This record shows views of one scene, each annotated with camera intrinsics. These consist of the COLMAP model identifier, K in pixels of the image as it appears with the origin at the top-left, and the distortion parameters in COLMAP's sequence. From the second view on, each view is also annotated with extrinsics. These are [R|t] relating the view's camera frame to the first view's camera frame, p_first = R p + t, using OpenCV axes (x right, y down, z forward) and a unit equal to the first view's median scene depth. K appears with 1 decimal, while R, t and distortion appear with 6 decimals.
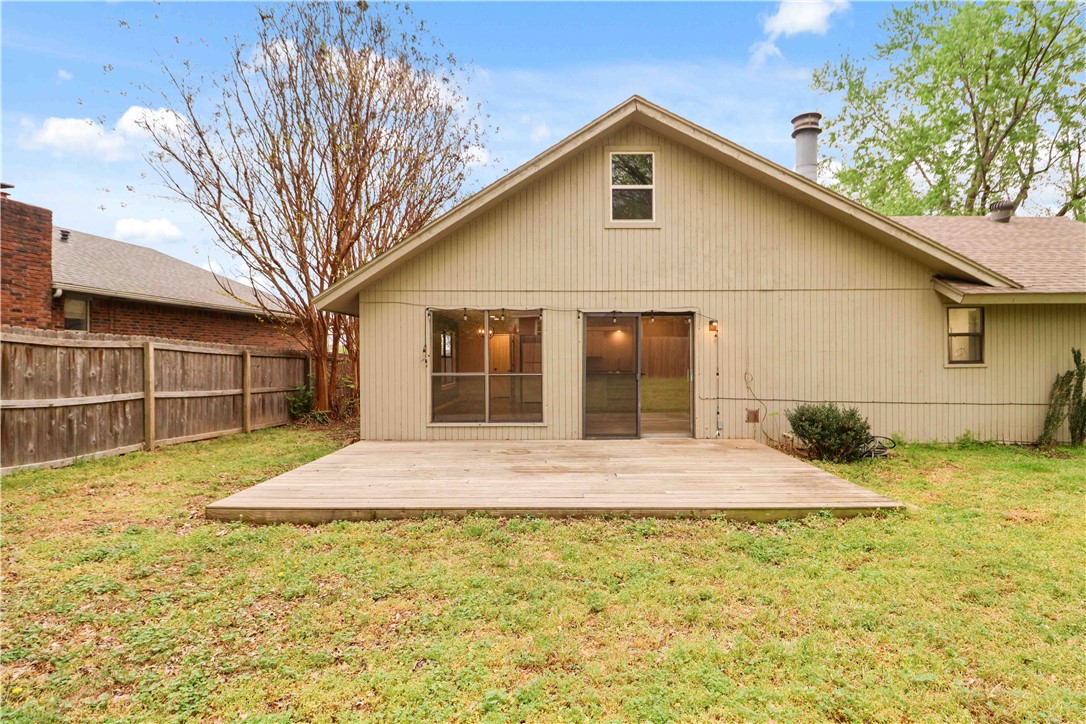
lens RADIAL K [[501.6, 0, 543.2], [0, 501.6, 356.9], [0, 0, 1]] dist [0.000054, -0.015470]
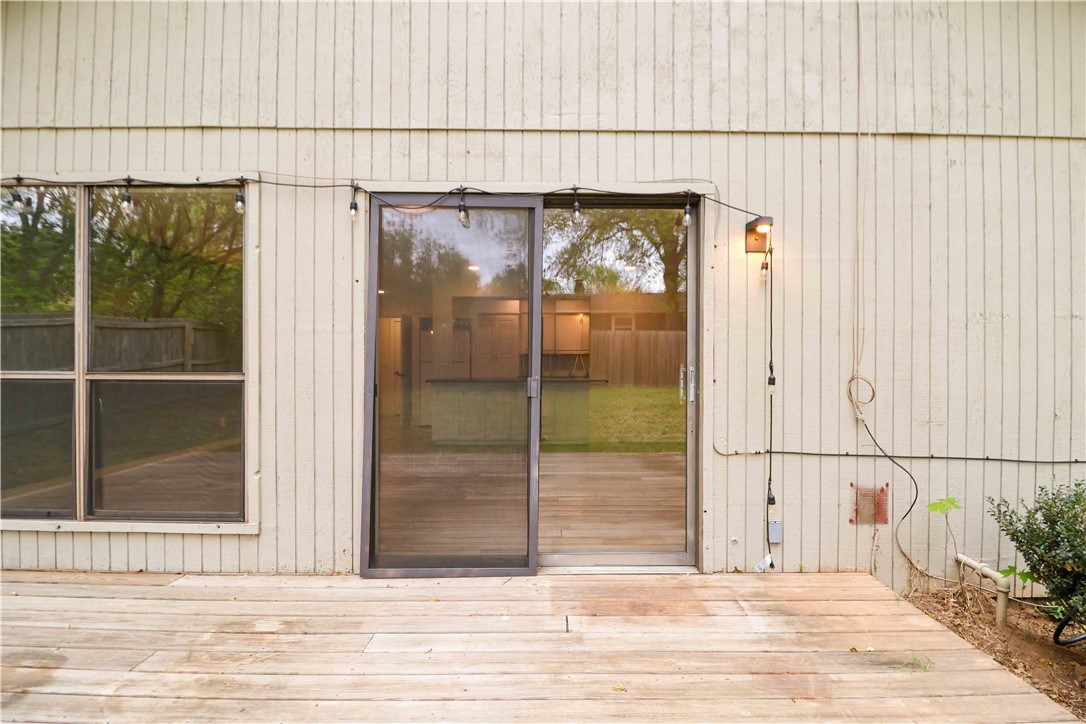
lens RADIAL K [[504.0, 0, 548.6], [0, 504.0, 366.2], [0, 0, 1]] dist [0.002067, -0.015612]
pose [[0.999820, 0.008025, 0.017166, 0.194040], [-0.008011, 0.999968, -0.000887, 0.025924], [-0.017172, 0.000749, 0.999852, 0.664357]]
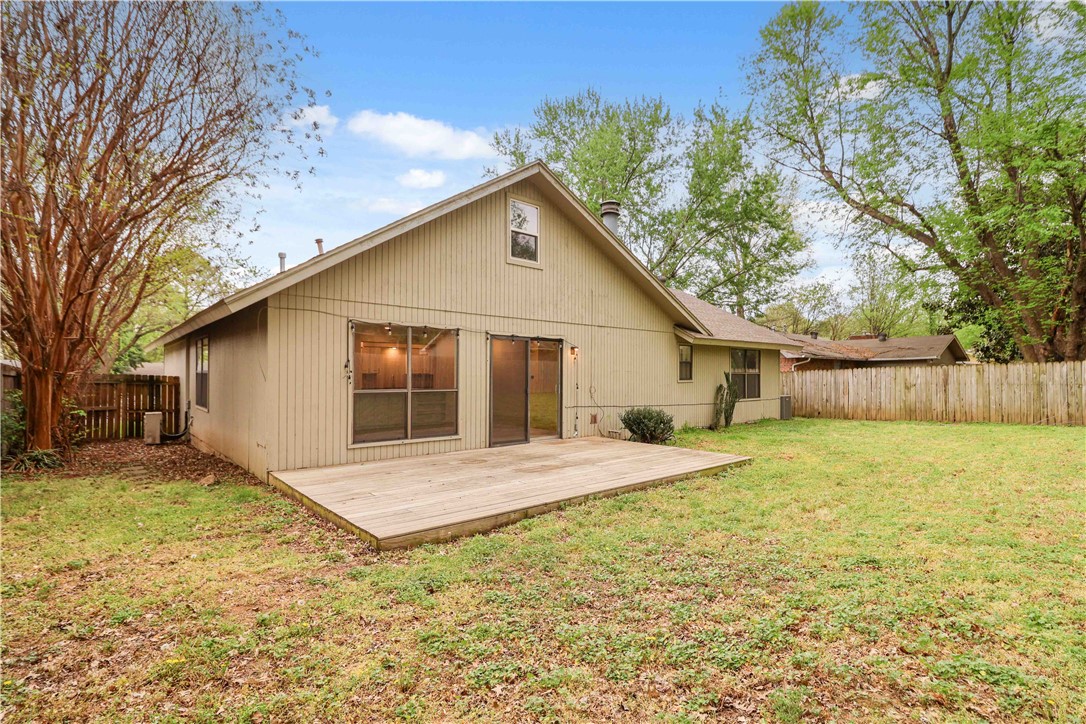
lens RADIAL K [[504.0, 0, 548.6], [0, 504.0, 366.2], [0, 0, 1]] dist [0.002067, -0.015612]
pose [[0.750708, 0.017578, 0.660400, -0.568621], [-0.005603, 0.999779, -0.020242, 0.004775], [-0.660610, 0.011496, 0.750641, 0.064723]]
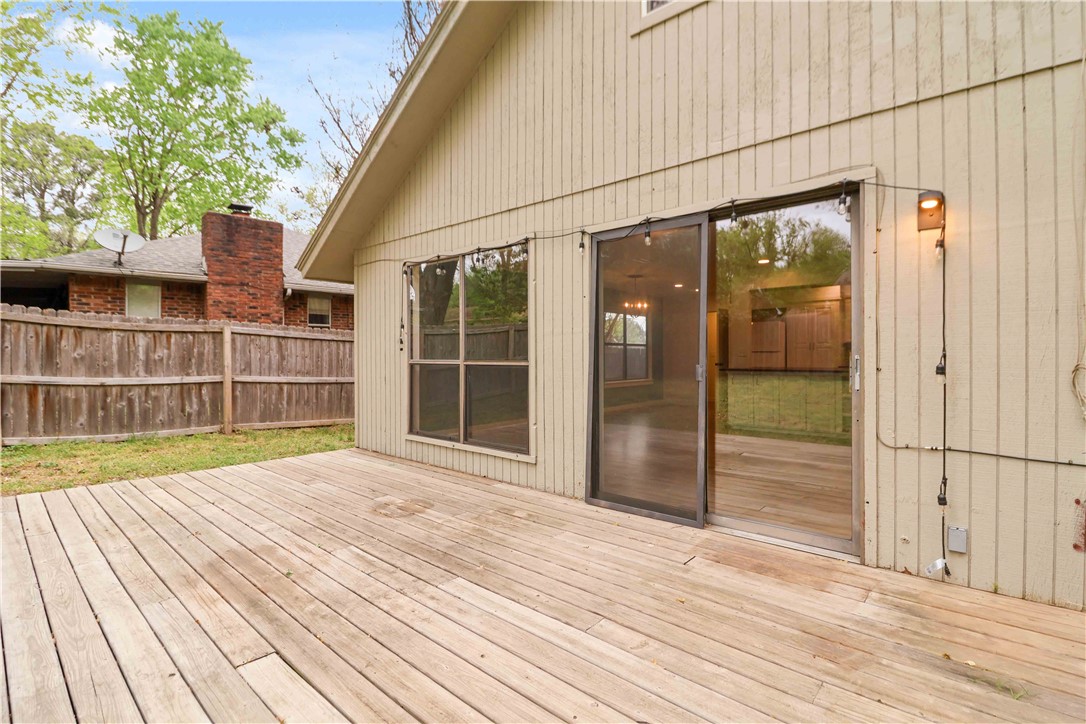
lens RADIAL K [[497.7, 0, 562.3], [0, 497.7, 358.7], [0, 0, 1]] dist [0.000309, -0.014999]
pose [[0.770034, 0.006113, -0.637973, 0.358647], [-0.001674, 0.999970, 0.007561, 0.025469], [0.638001, -0.004754, 0.770021, 0.621582]]
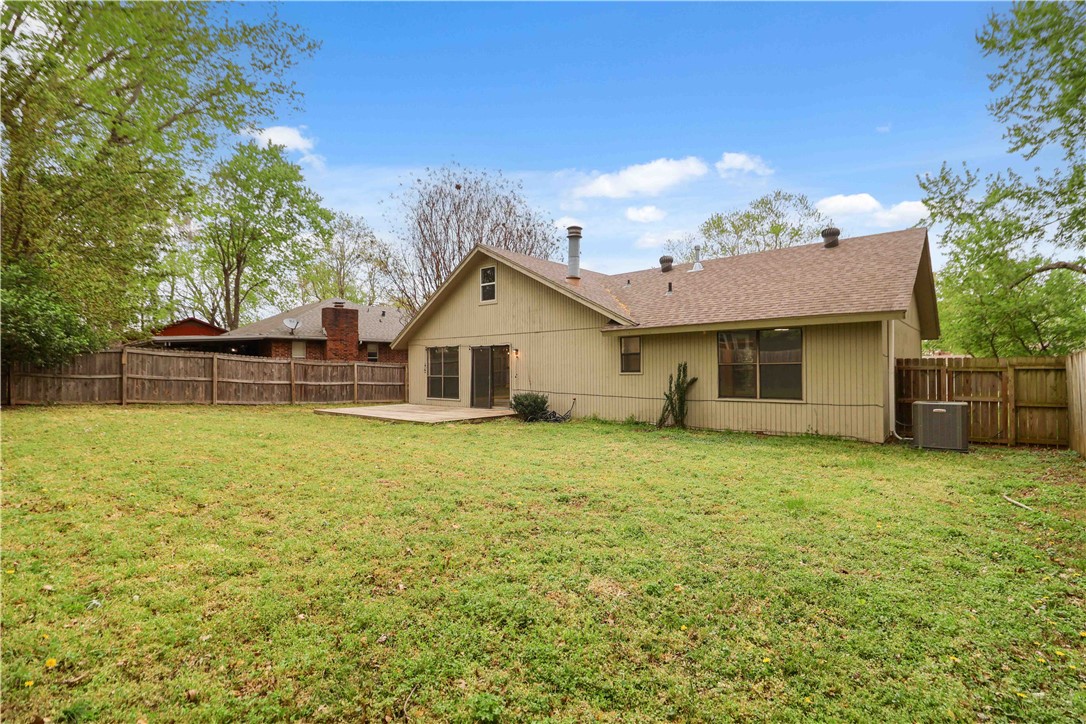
lens RADIAL K [[504.0, 0, 548.6], [0, 504.0, 366.2], [0, 0, 1]] dist [0.002067, -0.015612]
pose [[0.766728, -0.004412, -0.641957, 1.673540], [0.004408, 0.999989, -0.001608, -0.004908], [0.641957, -0.001597, 0.766739, -0.400982]]
